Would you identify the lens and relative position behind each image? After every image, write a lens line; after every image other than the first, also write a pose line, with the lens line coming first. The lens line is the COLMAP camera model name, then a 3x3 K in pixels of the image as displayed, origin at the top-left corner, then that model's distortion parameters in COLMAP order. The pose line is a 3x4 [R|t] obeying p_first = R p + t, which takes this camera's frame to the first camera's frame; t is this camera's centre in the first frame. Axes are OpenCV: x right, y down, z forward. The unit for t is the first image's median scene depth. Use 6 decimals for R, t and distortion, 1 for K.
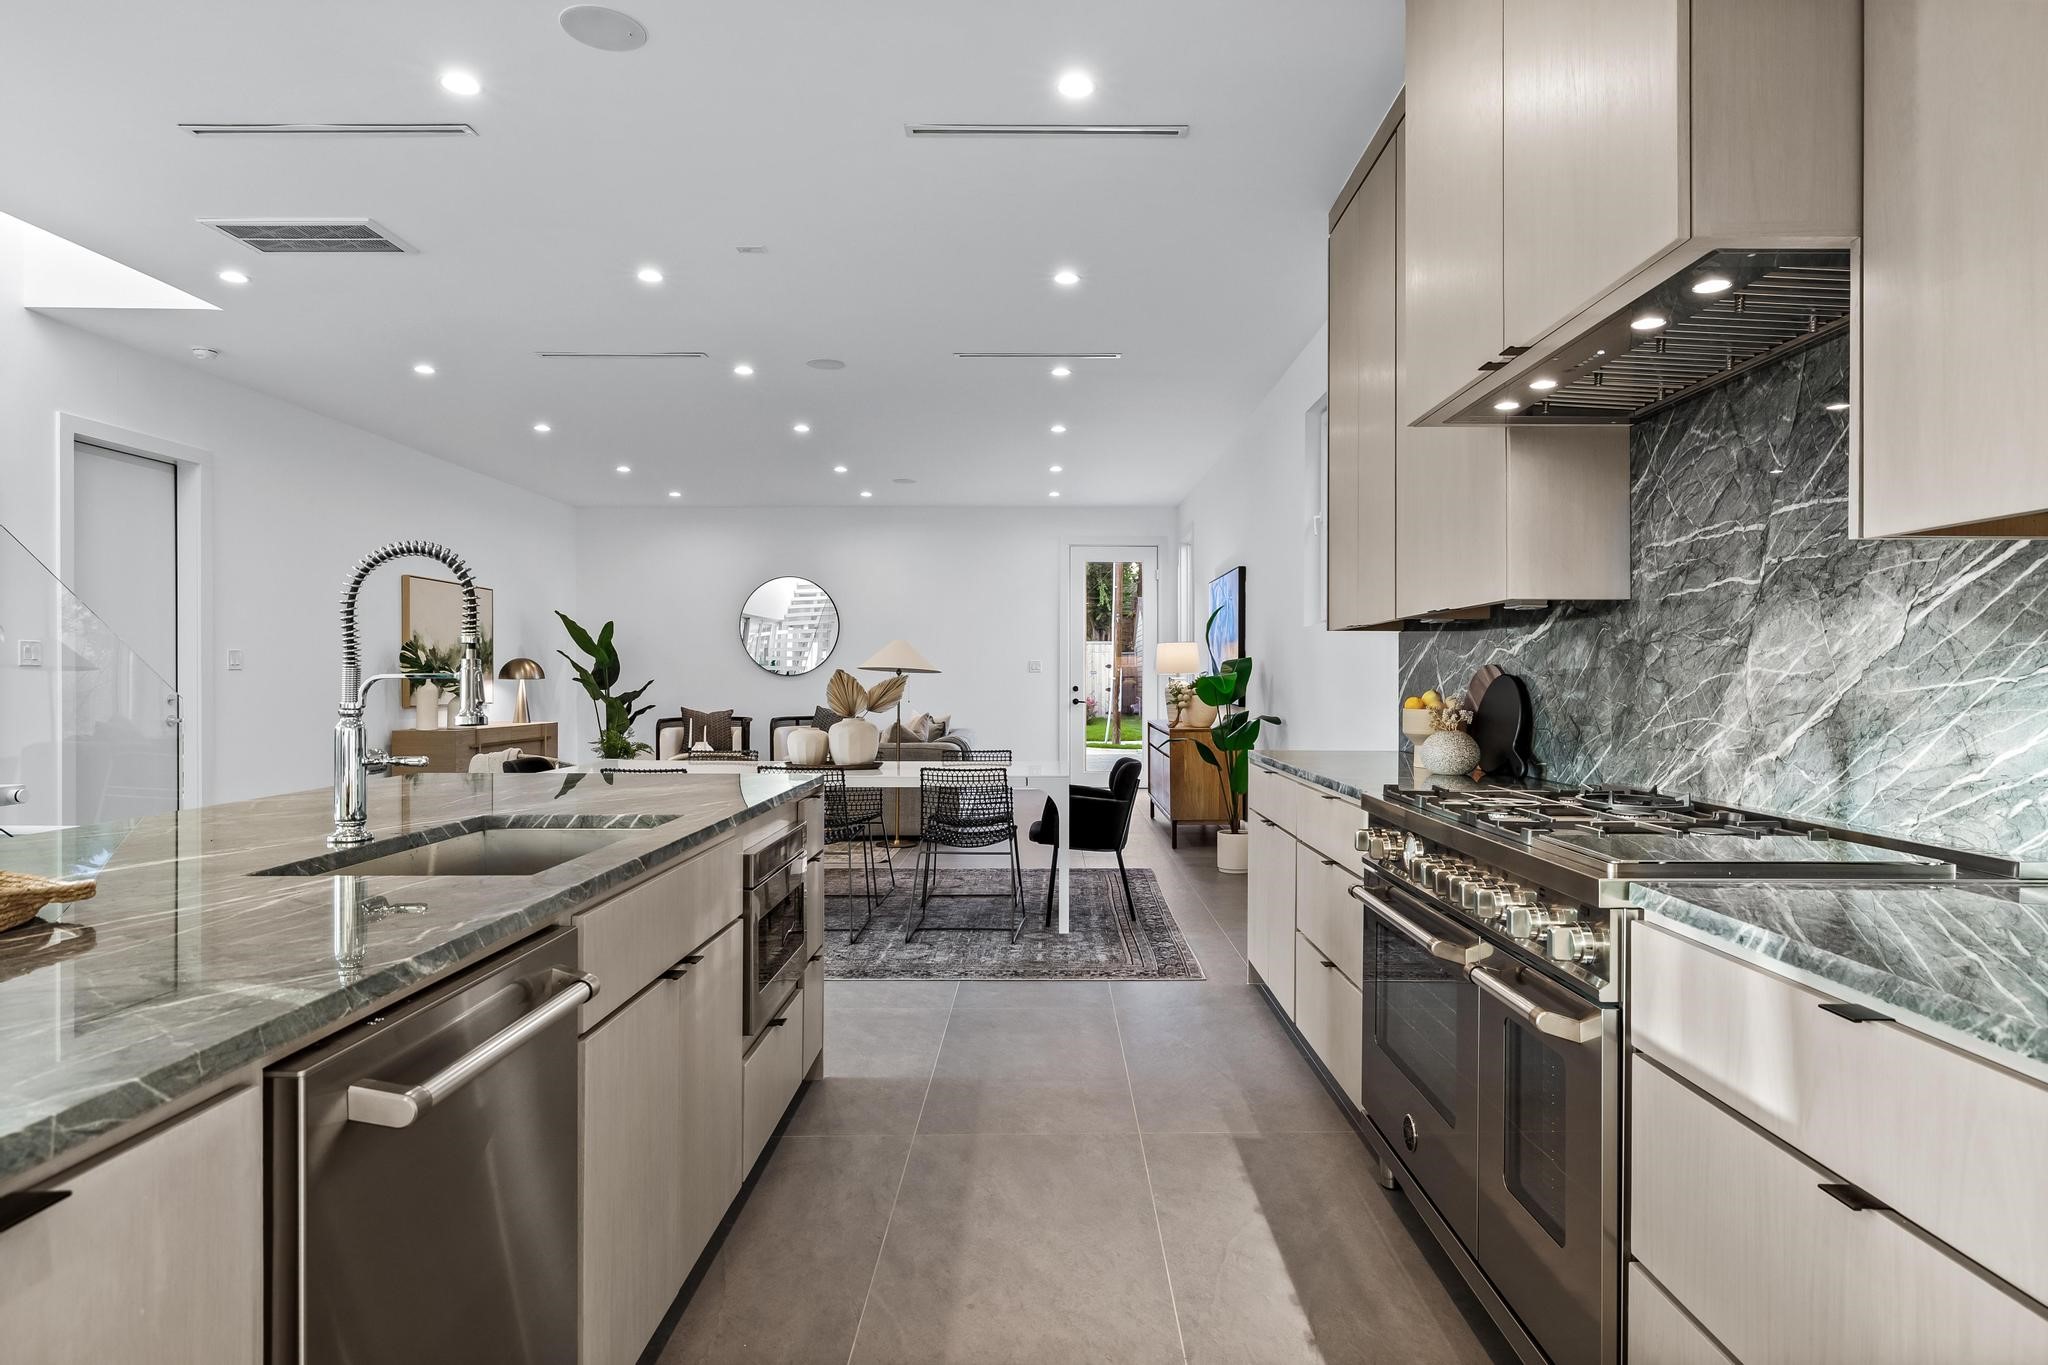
lens RADIAL K [[1154.8, 0, 1056.4], [0, 1154.8, 675.0], [0, 0, 1]] dist [0.001614, -0.002967]
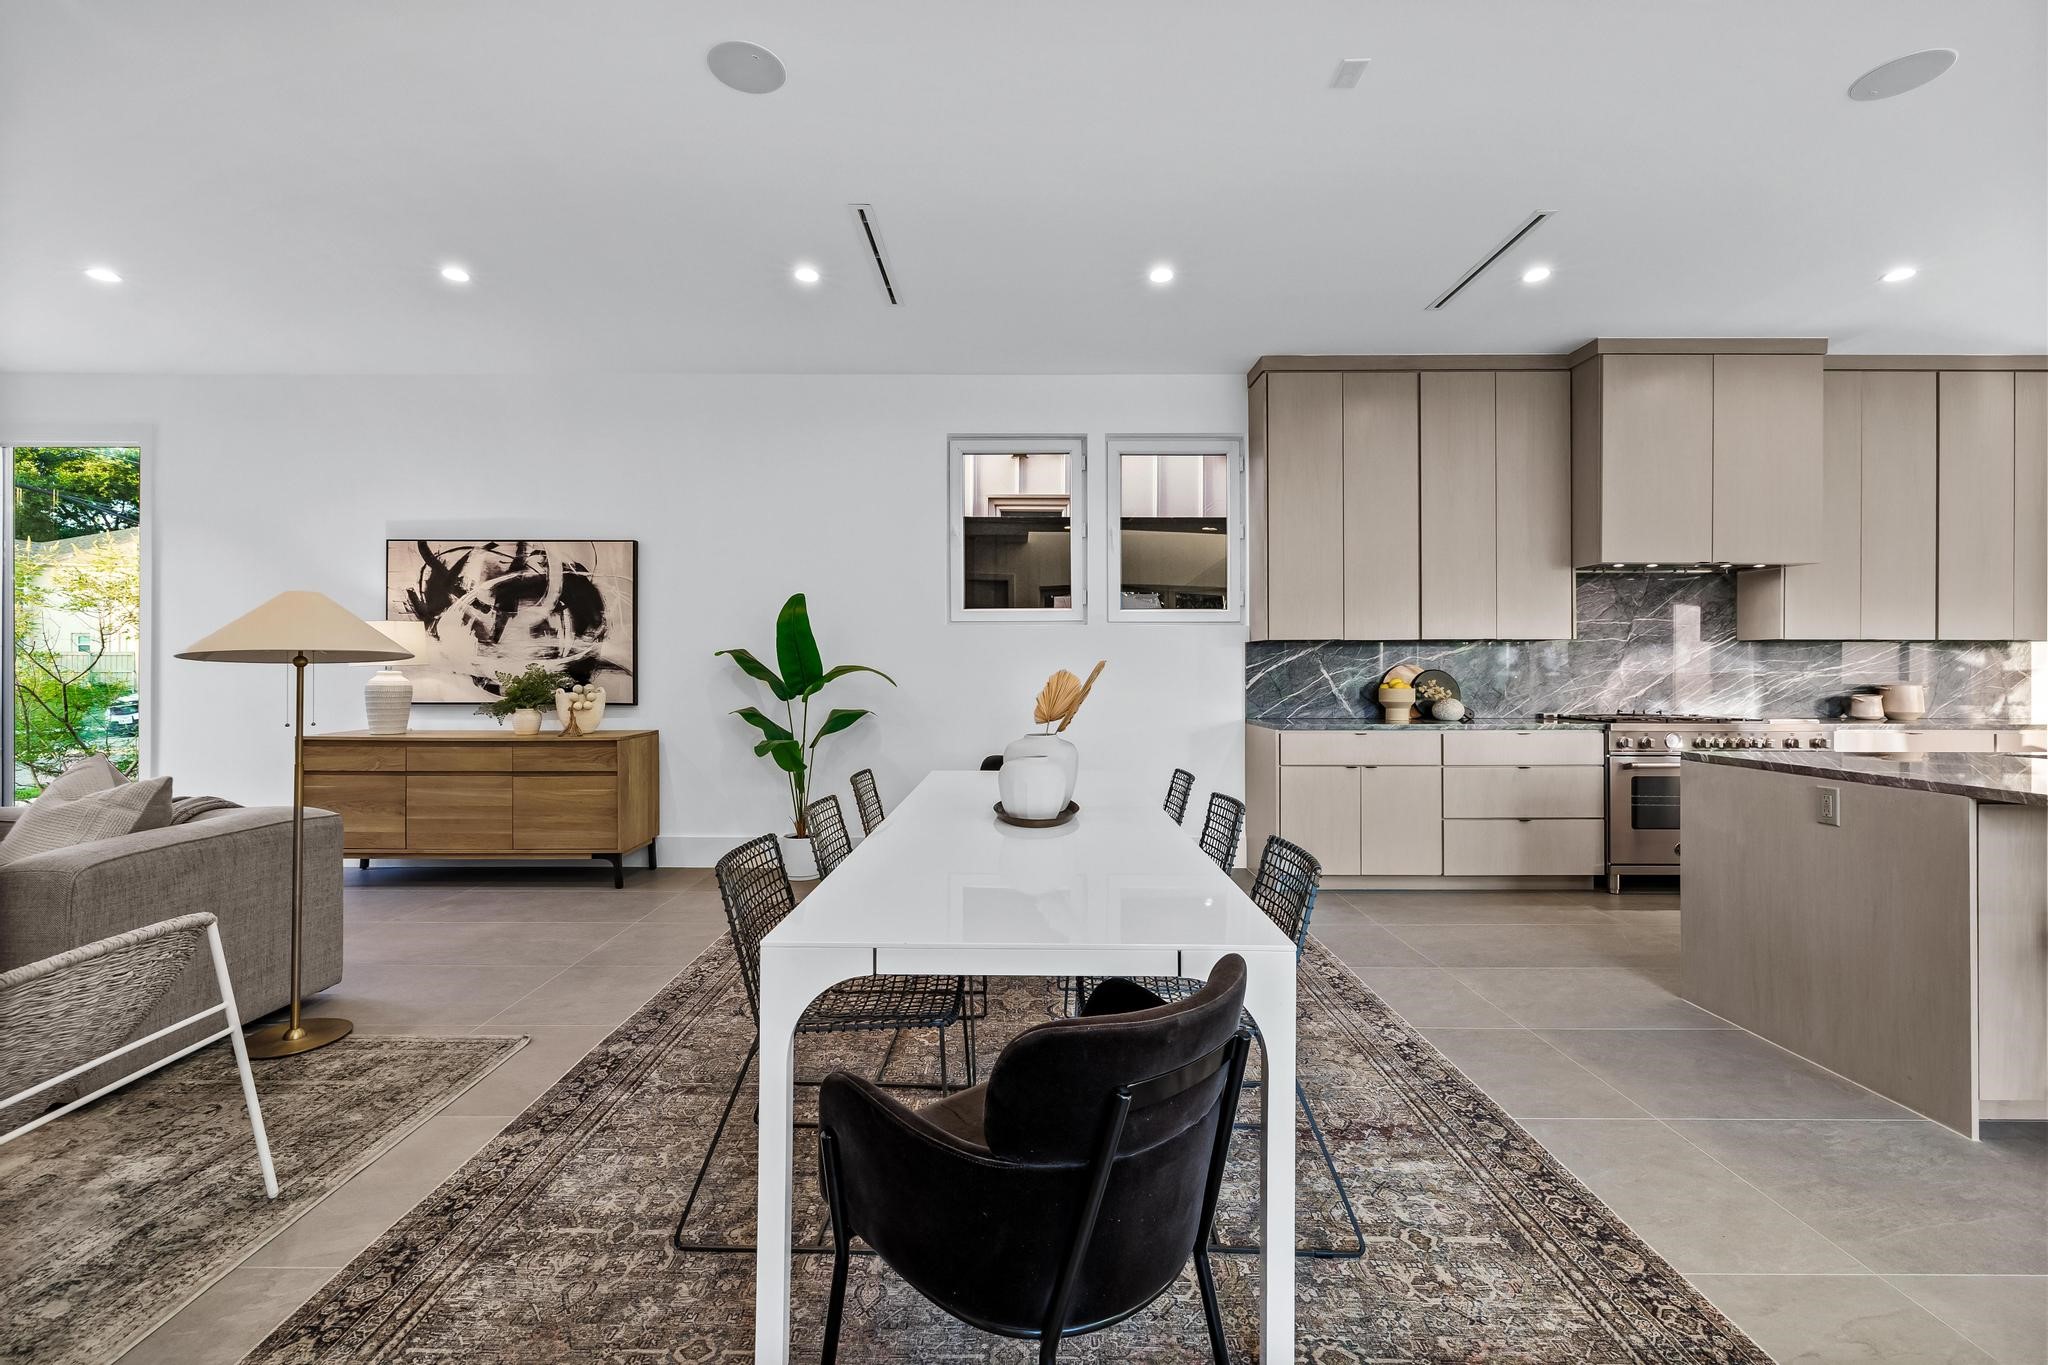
lens RADIAL K [[866.7, 0, 994.8], [0, 866.7, 662.4], [0, 0, 1]] dist [0.003066, -0.000421]
pose [[0.023939, 0.006112, 0.999695, -0.748403], [-0.002940, 0.999977, -0.006043, -0.001459], [-0.999709, -0.002795, 0.023957, 1.121162]]
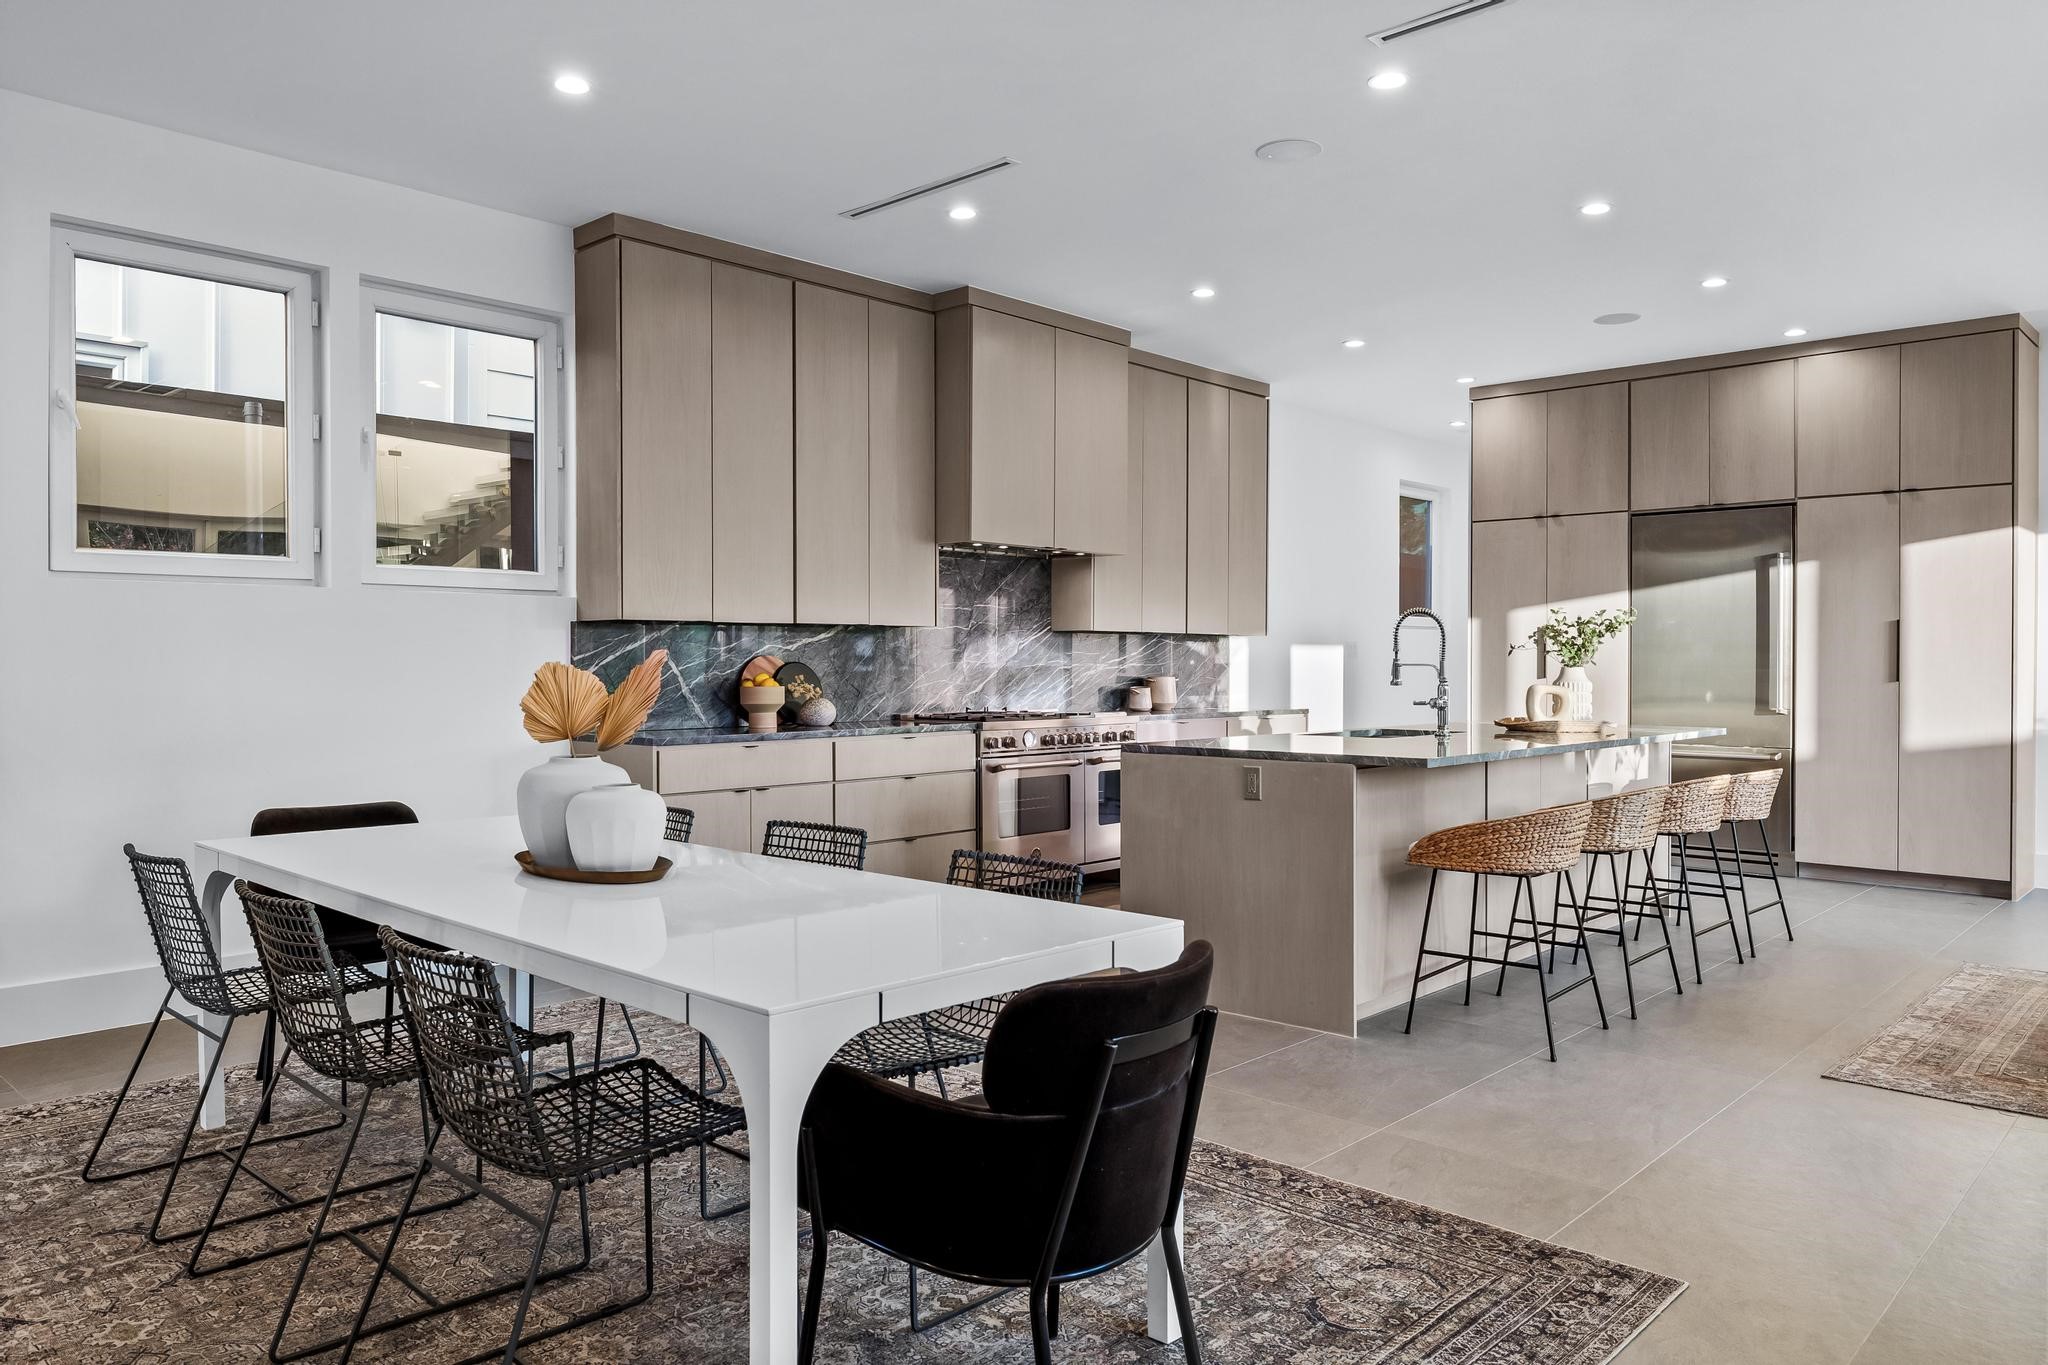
lens RADIAL K [[1539.8, 0, 890.7], [0, 1539.8, 654.5], [0, 0, 1]] dist [-0.000656, -0.016853]
pose [[-0.713294, 0.001058, 0.700864, -0.770849], [-0.003462, 0.999981, -0.005032, -0.000619], [-0.700856, -0.006016, -0.713277, 1.583686]]
